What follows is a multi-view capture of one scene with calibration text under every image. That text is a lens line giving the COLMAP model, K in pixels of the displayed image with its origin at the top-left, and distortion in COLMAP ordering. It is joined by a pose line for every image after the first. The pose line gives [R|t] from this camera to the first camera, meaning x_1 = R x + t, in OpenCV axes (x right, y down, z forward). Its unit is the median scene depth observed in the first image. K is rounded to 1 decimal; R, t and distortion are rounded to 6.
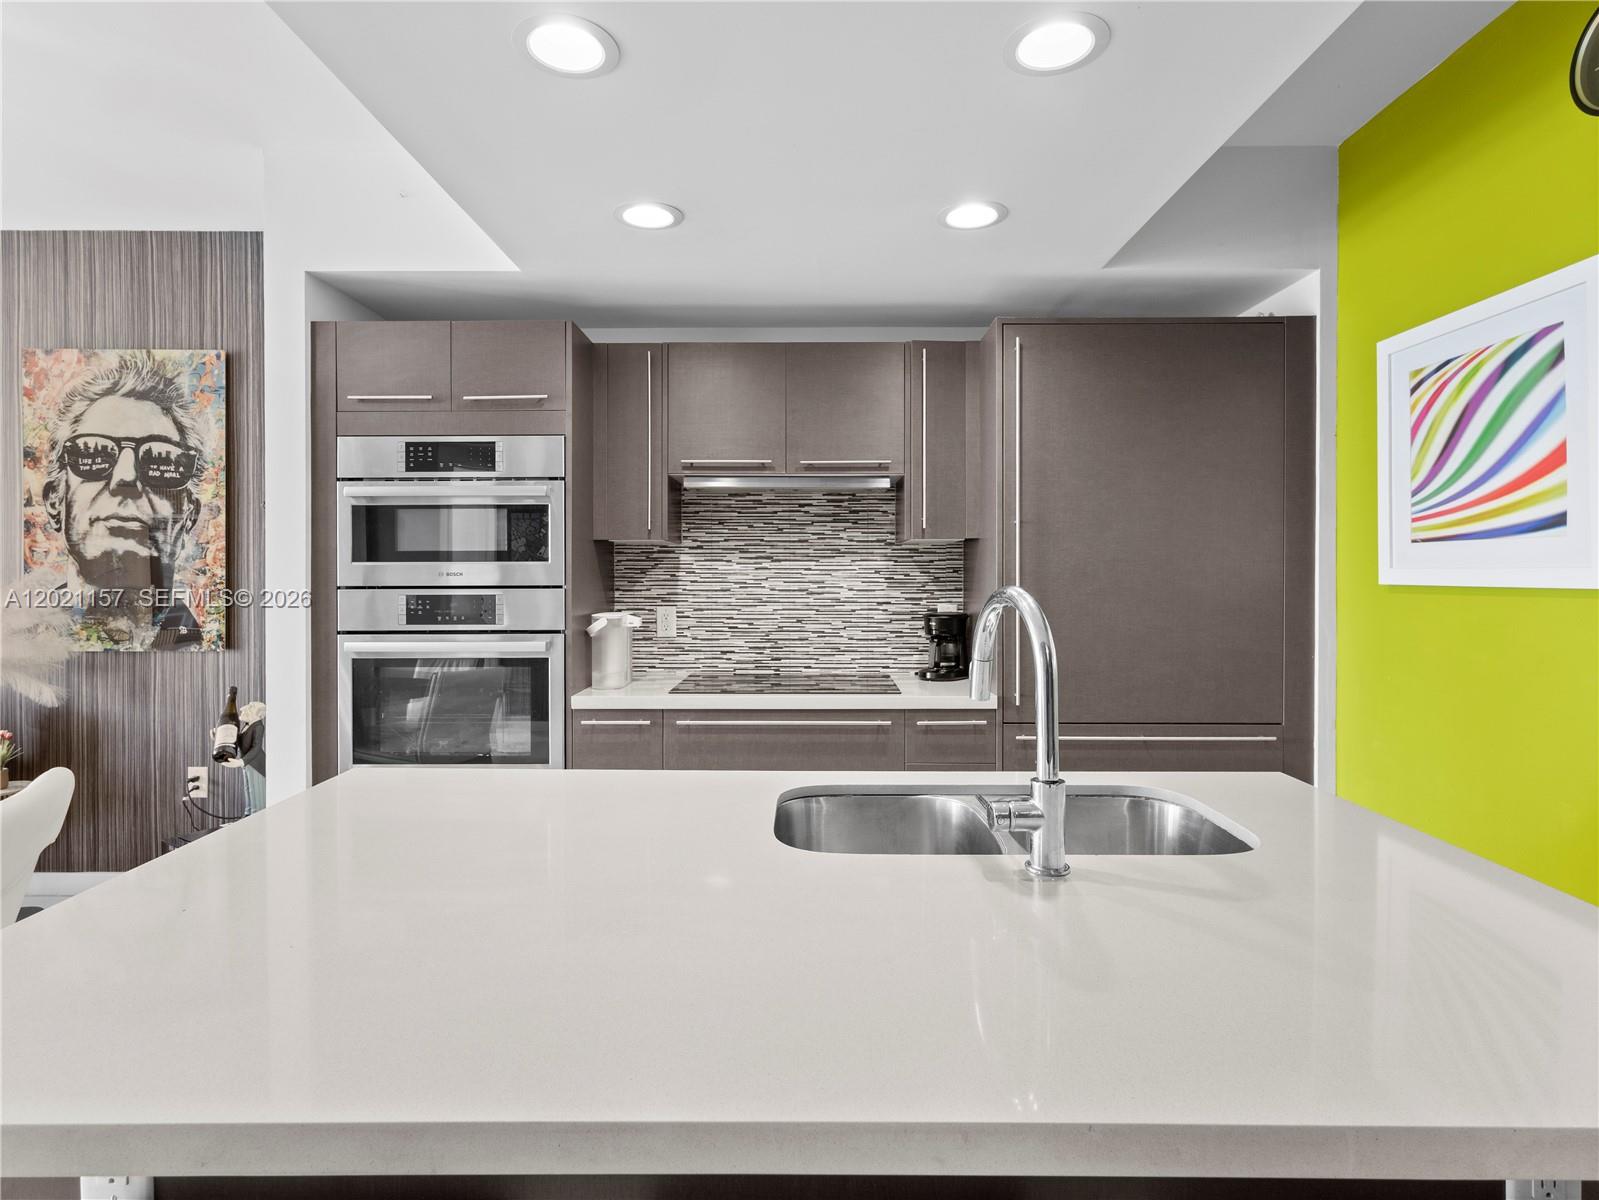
lens RADIAL K [[853.5, 0, 799.1], [0, 853.5, 578.1], [0, 0, 1]] dist [0.004752, 0.001755]
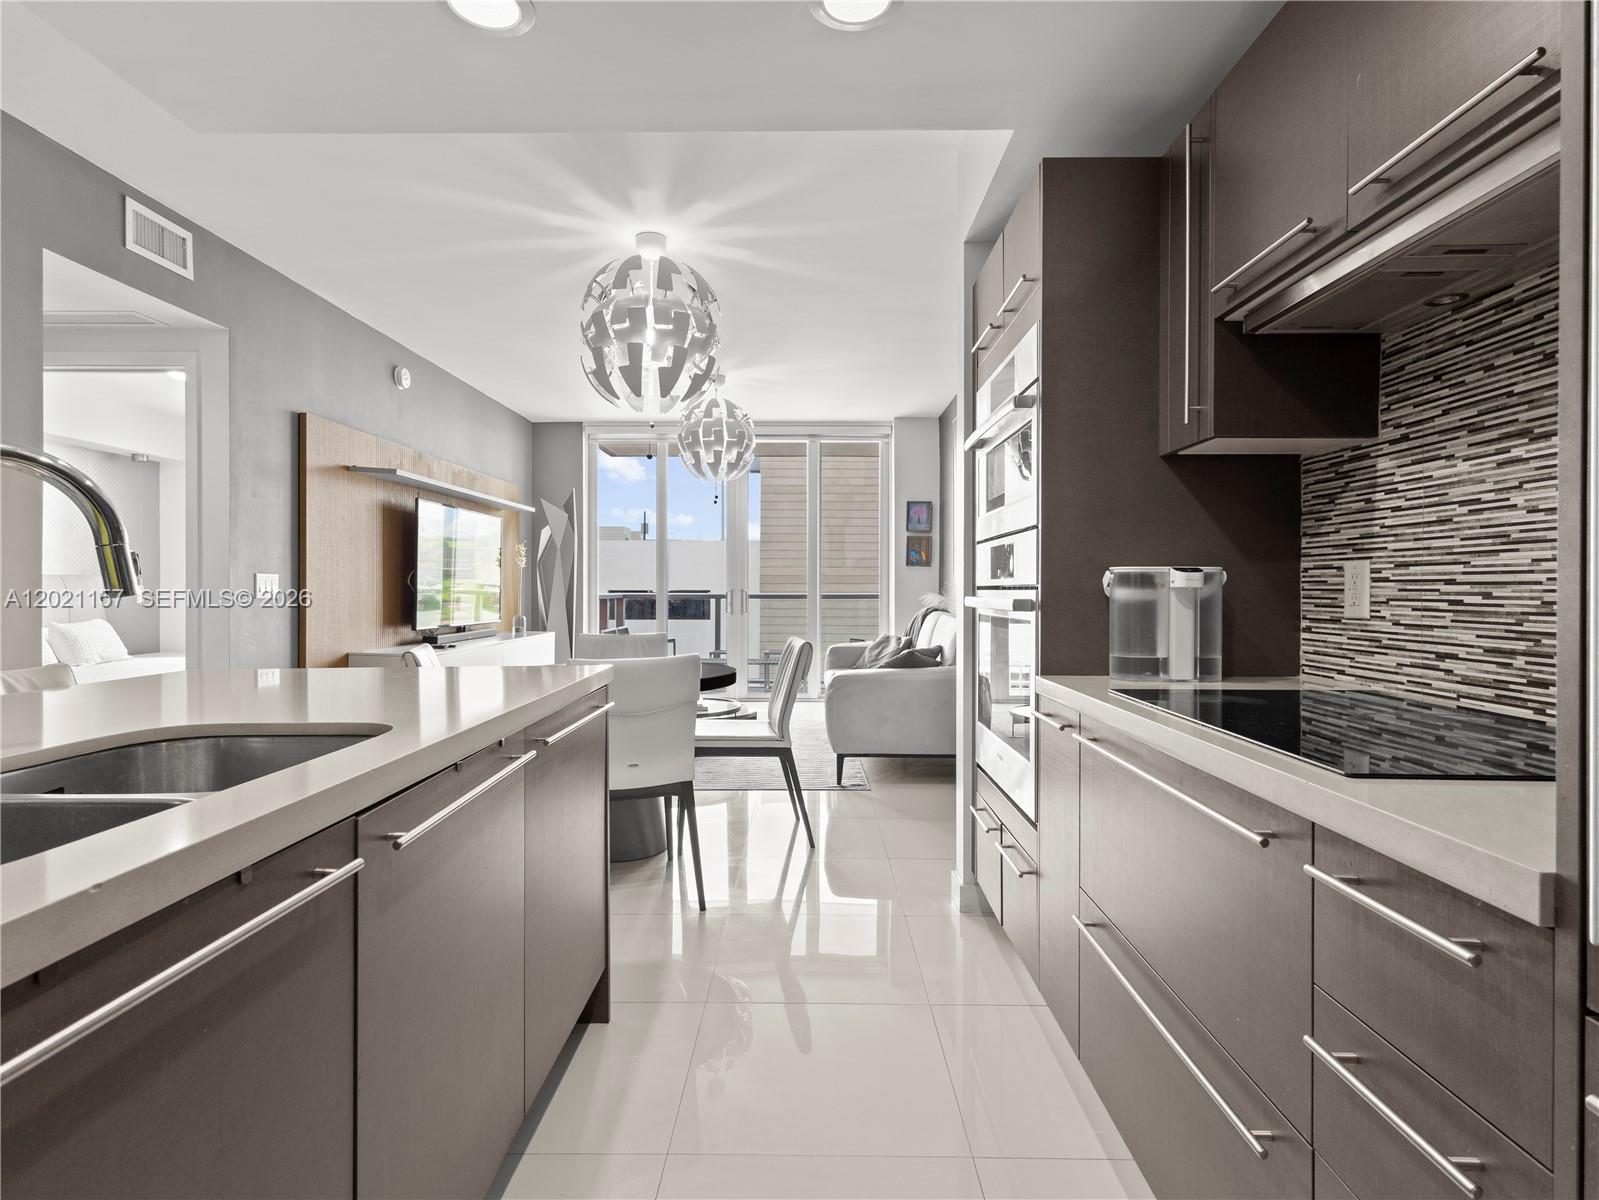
lens RADIAL K [[846.2, 0, 793.2], [0, 846.2, 586.5], [0, 0, 1]] dist [0.003912, 0.001248]
pose [[-0.007702, 0.000164, -0.999970, 0.373666], [-0.011860, 0.999930, 0.000255, 0.053468], [0.999900, 0.011862, -0.007699, 0.652993]]
